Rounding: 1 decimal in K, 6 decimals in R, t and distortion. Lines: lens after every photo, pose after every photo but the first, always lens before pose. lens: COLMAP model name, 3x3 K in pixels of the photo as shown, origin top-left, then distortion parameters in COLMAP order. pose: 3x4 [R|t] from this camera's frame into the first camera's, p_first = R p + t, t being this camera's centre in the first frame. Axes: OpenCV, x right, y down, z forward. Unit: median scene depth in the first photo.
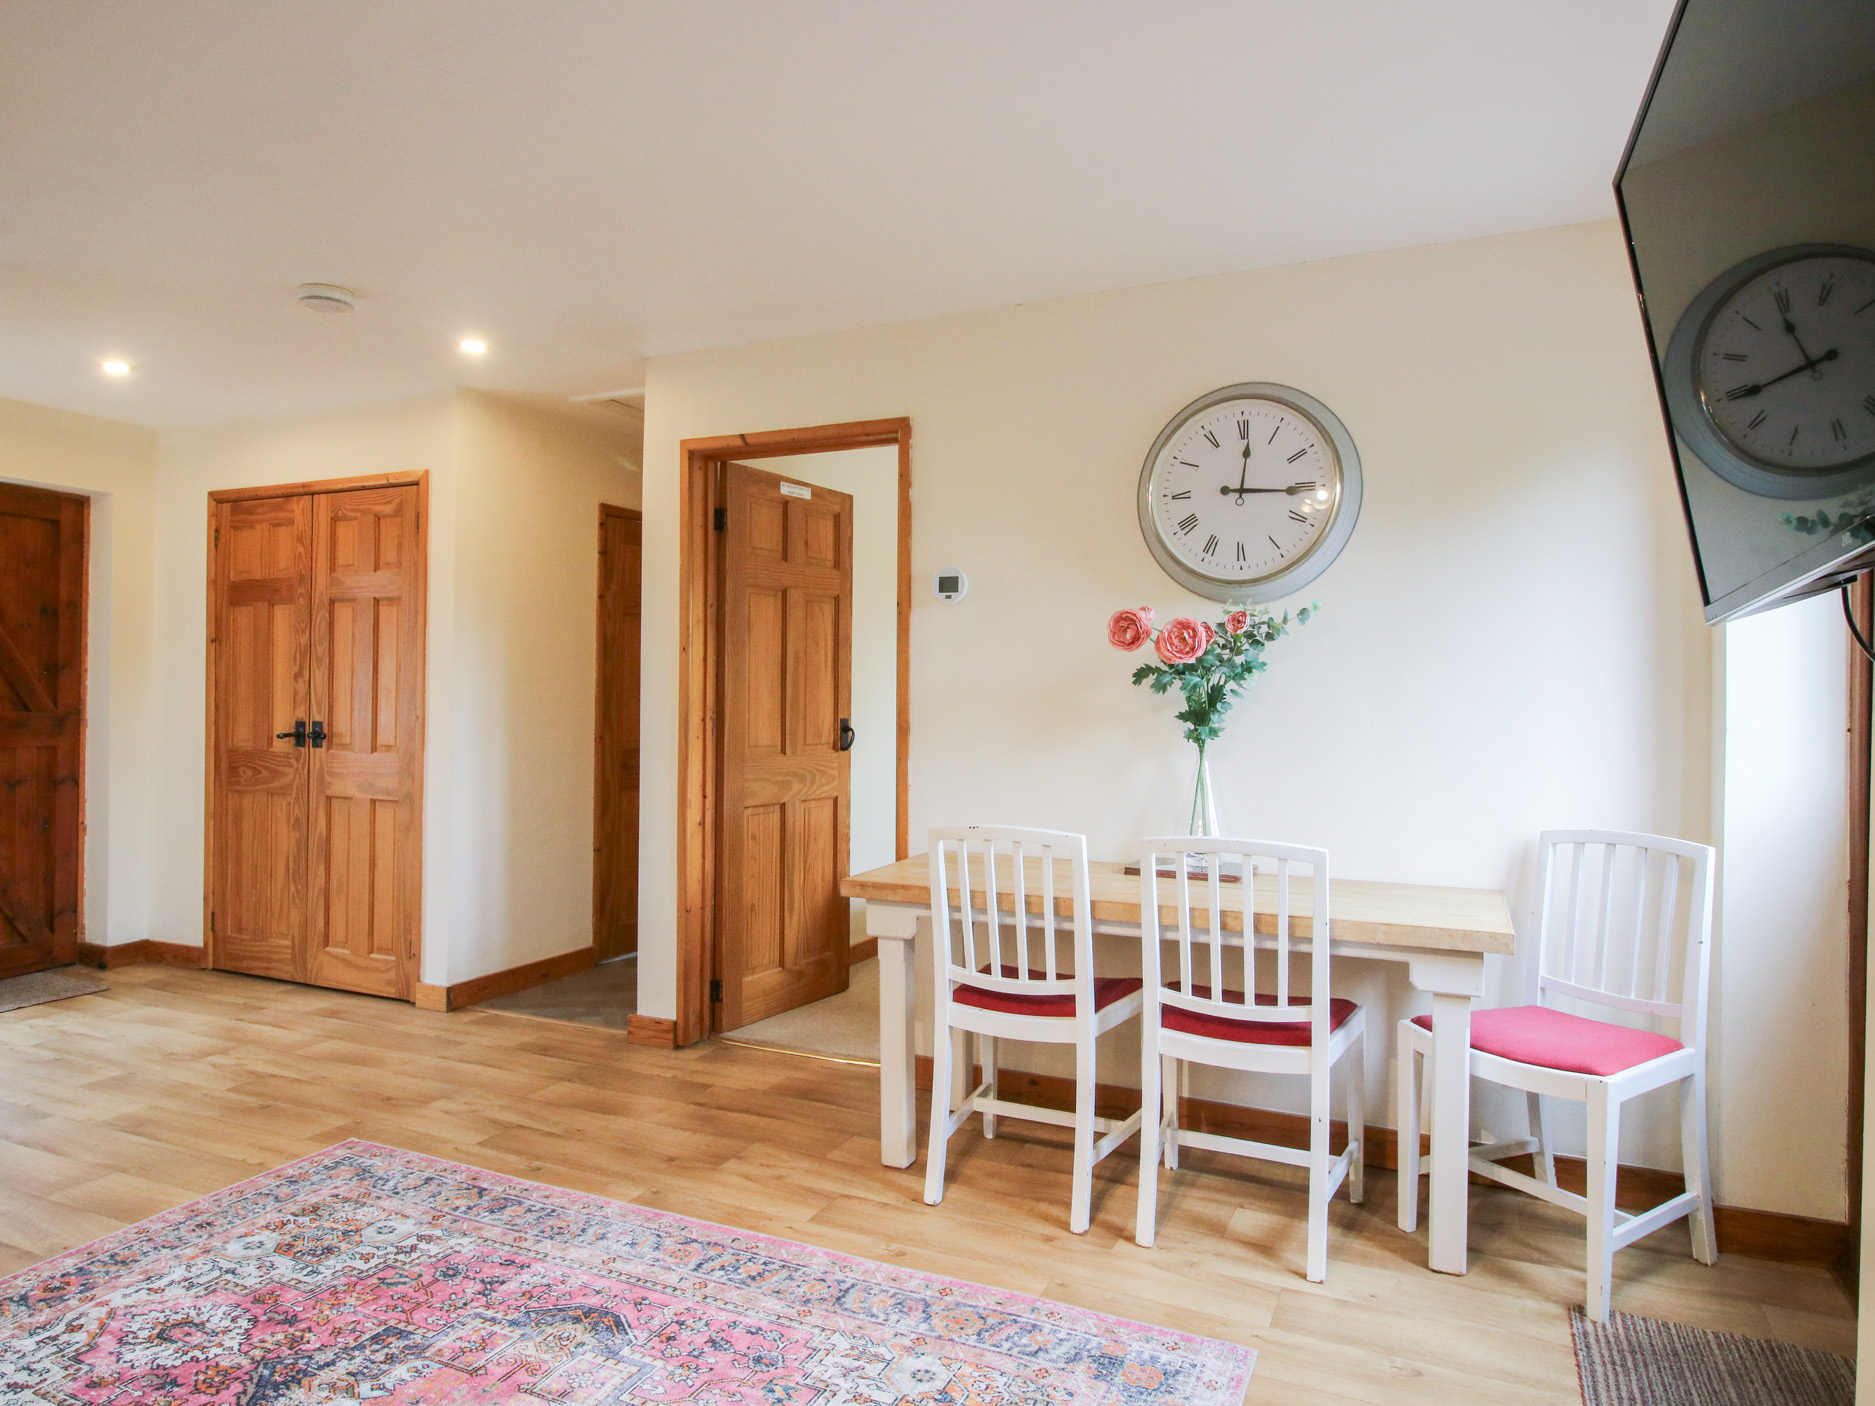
lens RADIAL K [[1168.6, 0, 921.9], [0, 1168.6, 693.4], [0, 0, 1]] dist [0.007901, -0.014812]
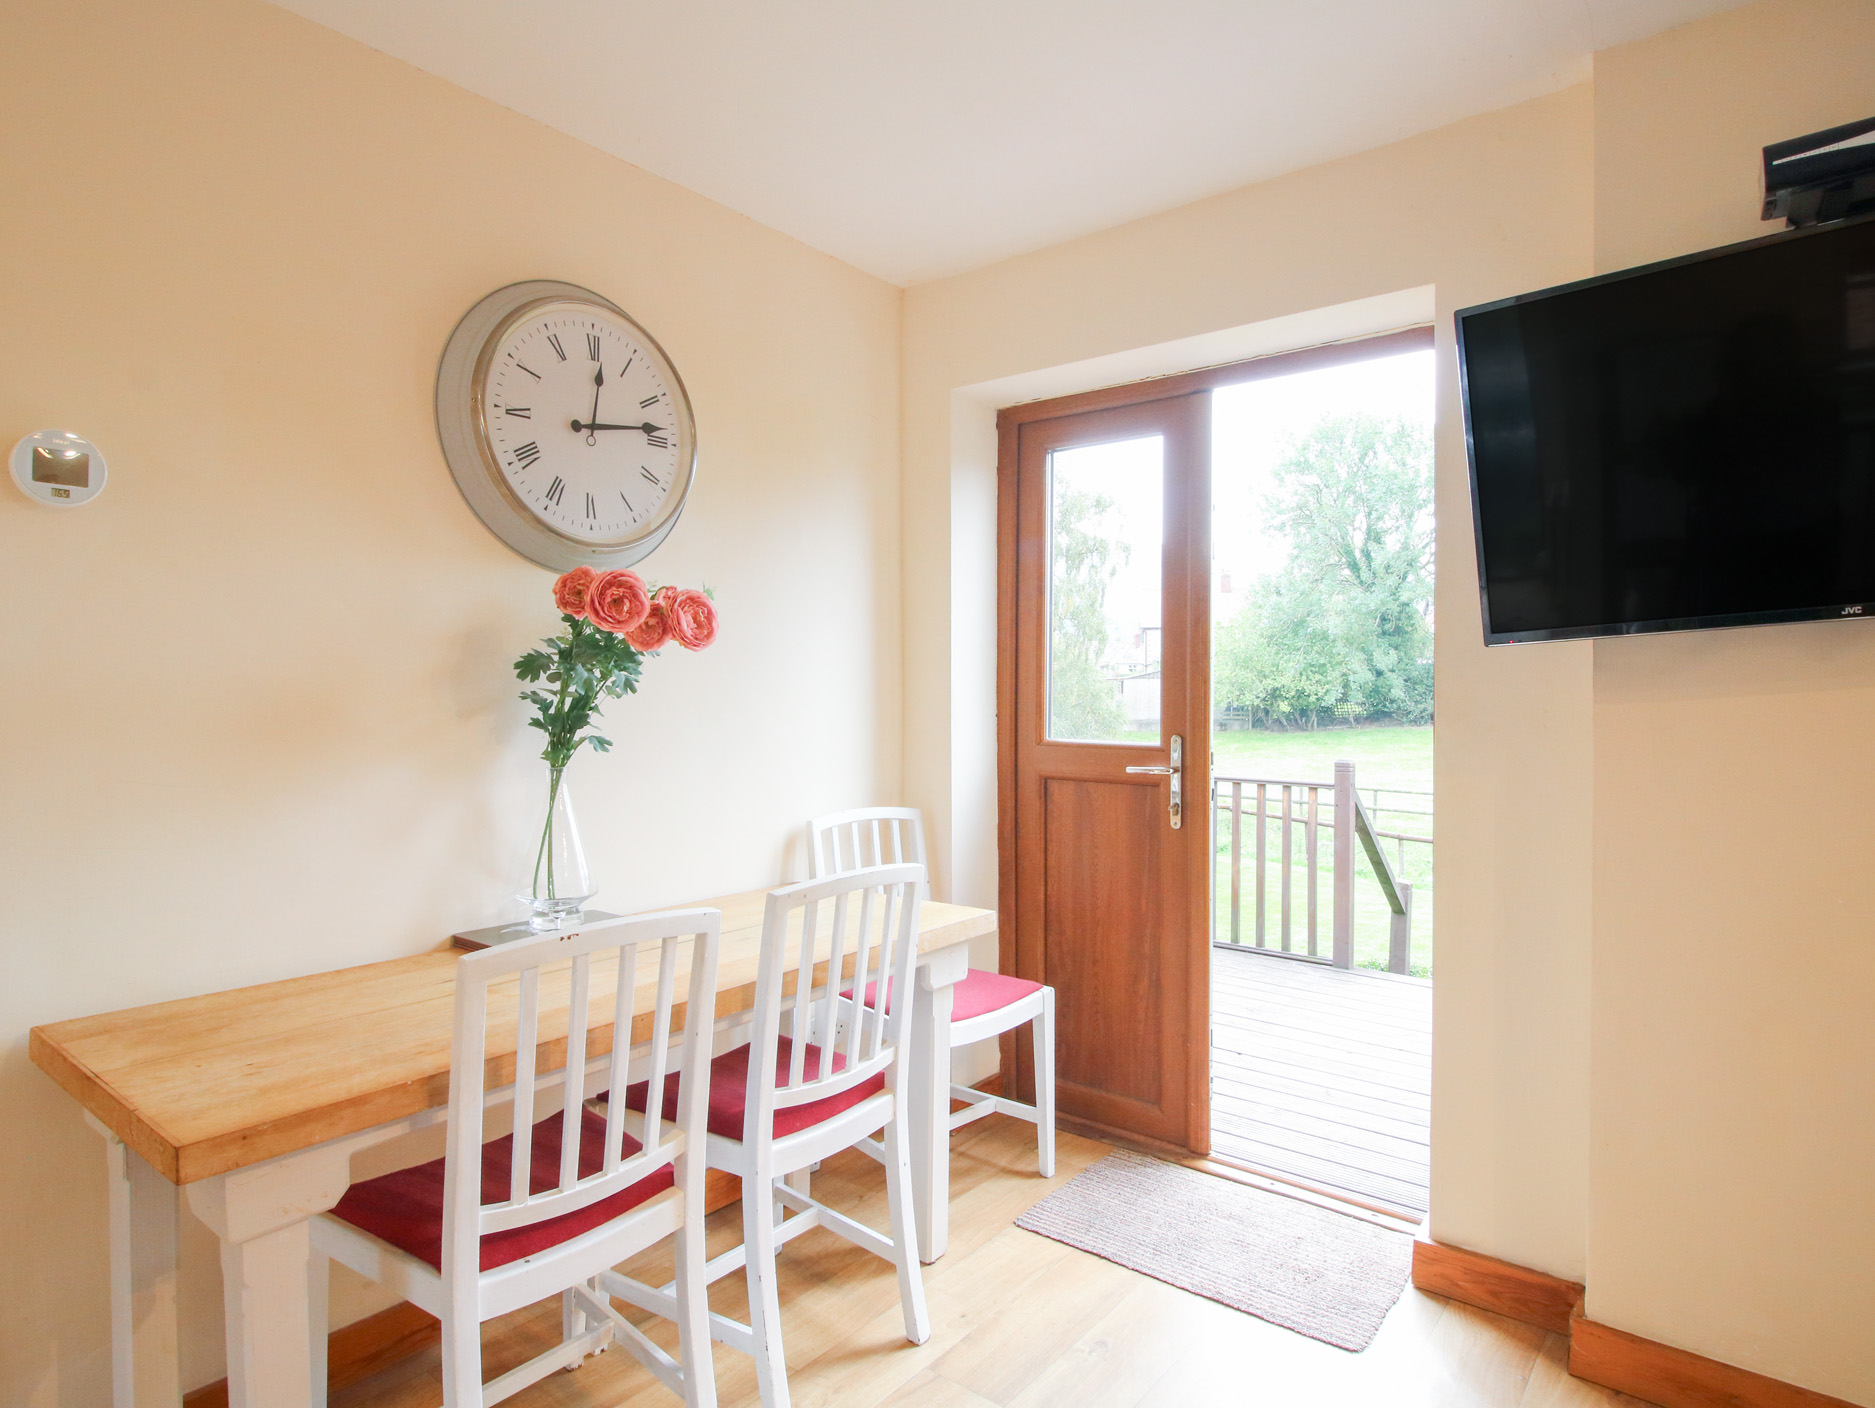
lens RADIAL K [[1072.6, 0, 925.3], [0, 1072.6, 694.1], [0, 0, 1]] dist [0.001130, -0.000119]
pose [[0.238294, -0.011159, 0.971129, -0.391187], [-0.000427, 0.999933, 0.011595, -0.006756], [-0.971193, -0.003178, 0.238273, 0.673361]]
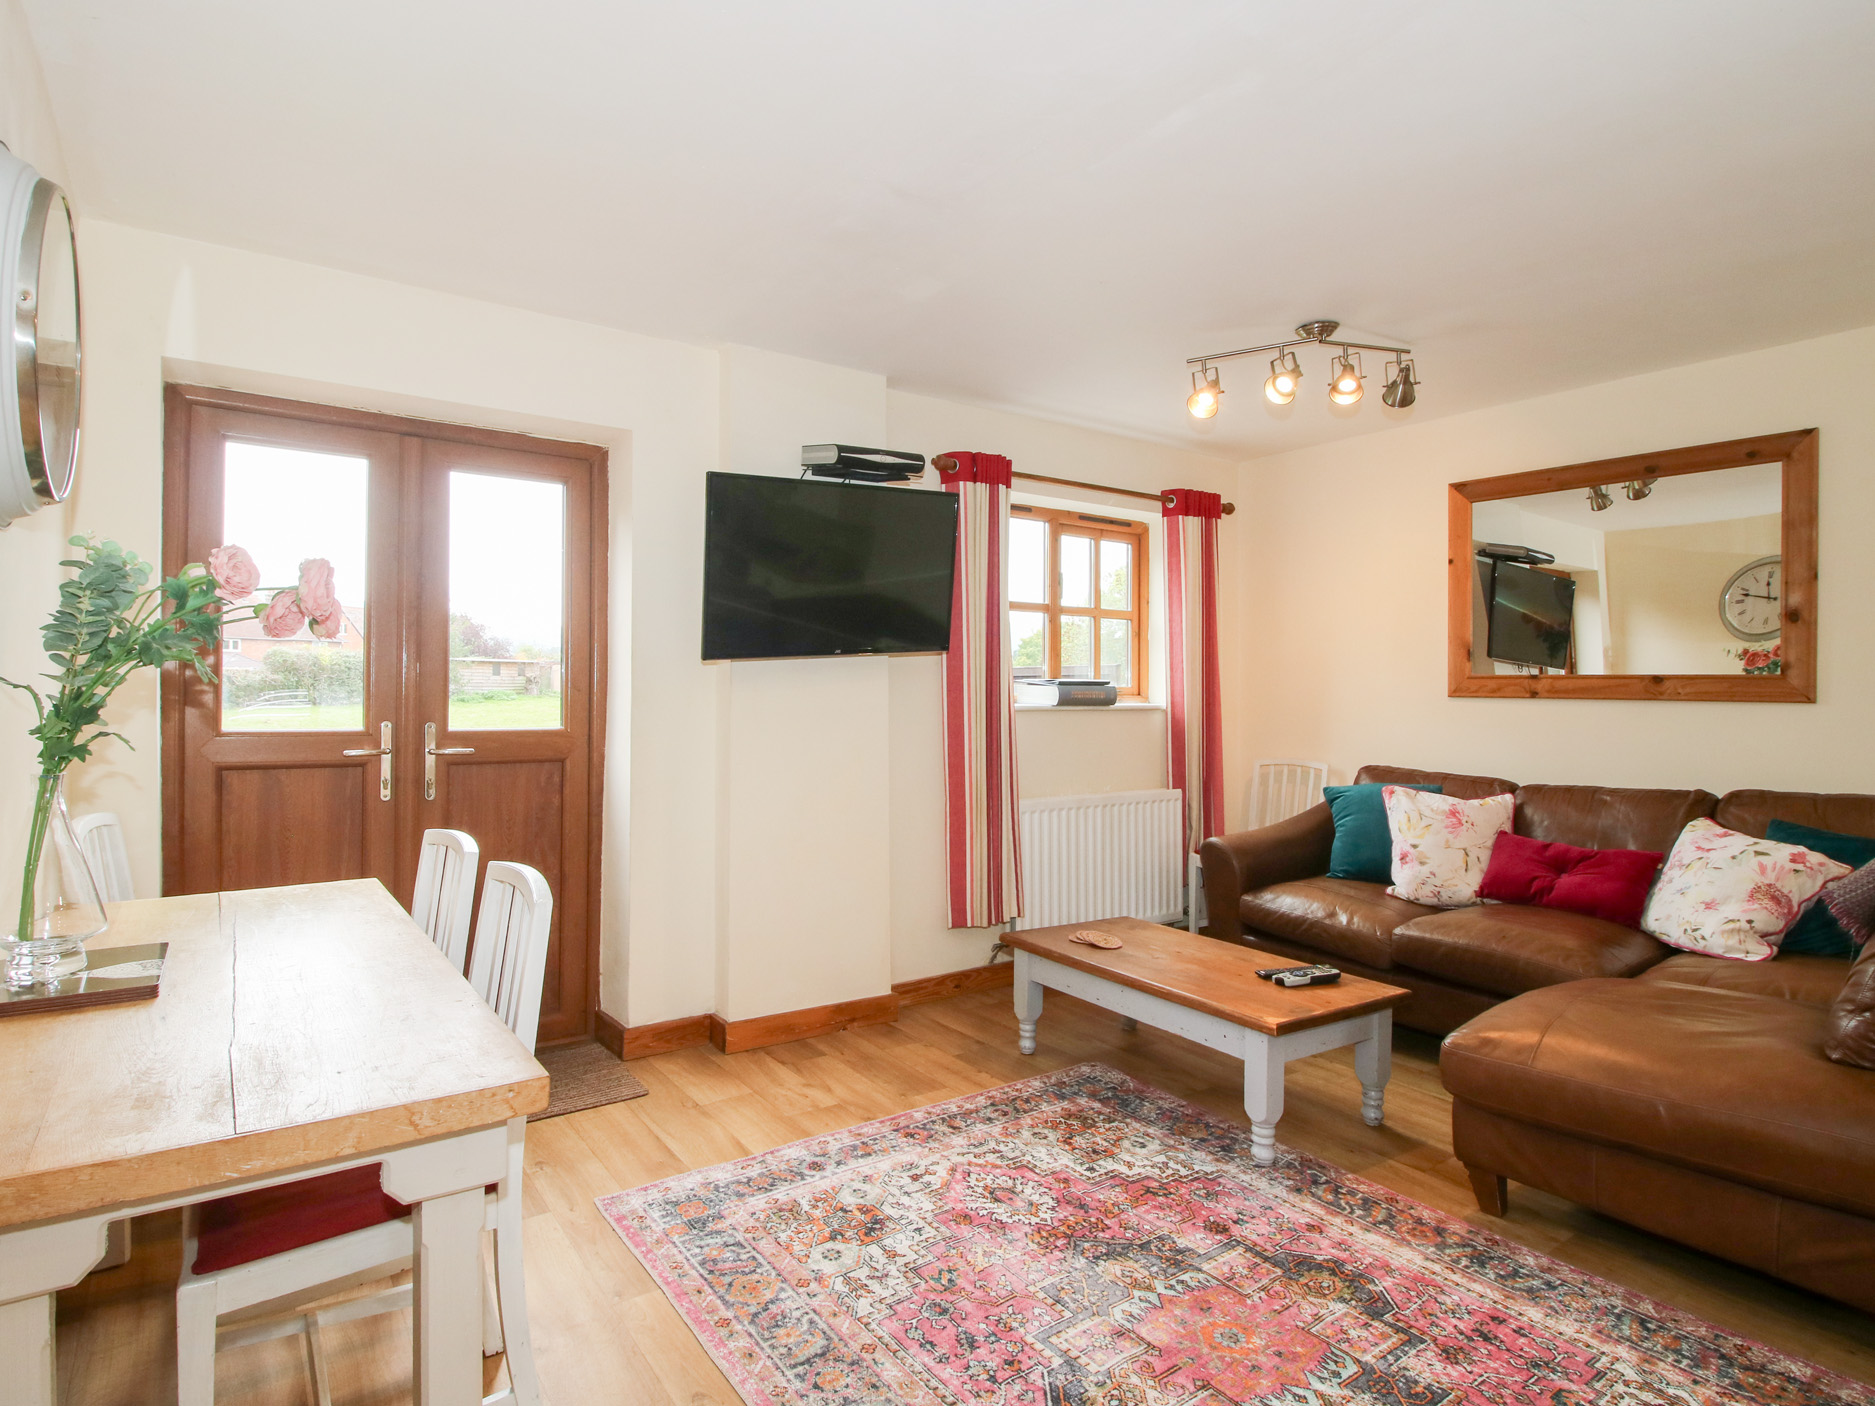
lens RADIAL K [[1005.7, 0, 926.2], [0, 1005.7, 690.6], [0, 0, 1]] dist [0.003636, -0.015980]
pose [[-0.869243, -0.014870, 0.494162, -0.420851], [-0.015681, 0.999874, 0.002505, -0.002301], [-0.494137, -0.005572, -0.869366, 1.330052]]
